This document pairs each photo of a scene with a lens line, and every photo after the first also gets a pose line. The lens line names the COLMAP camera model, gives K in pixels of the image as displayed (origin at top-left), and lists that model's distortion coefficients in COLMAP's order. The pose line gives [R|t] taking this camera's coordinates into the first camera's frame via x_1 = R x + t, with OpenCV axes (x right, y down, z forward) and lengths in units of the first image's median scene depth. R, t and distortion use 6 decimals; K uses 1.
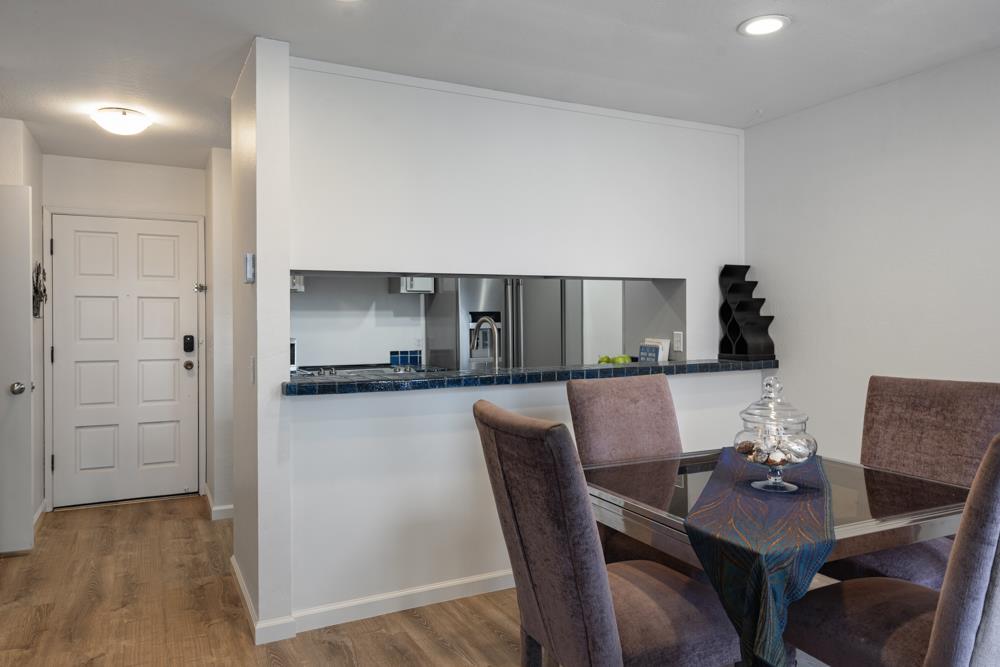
lens RADIAL K [[549.5, 0, 502.3], [0, 549.5, 328.0], [0, 0, 1]] dist [0.021908, -0.000422]
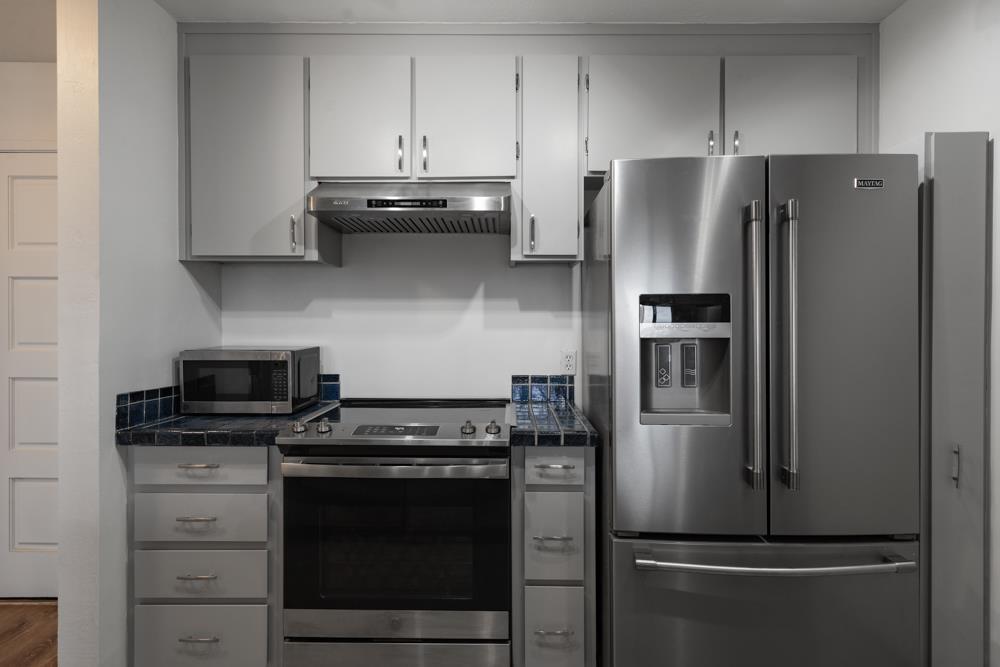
lens RADIAL K [[549.5, 0, 502.3], [0, 549.5, 328.0], [0, 0, 1]] dist [0.021908, -0.000422]
pose [[0.900676, 0.011504, -0.434338, 0.018595], [-0.012169, 0.999925, 0.001249, -0.004295], [0.434320, 0.004160, 0.900749, 0.516599]]
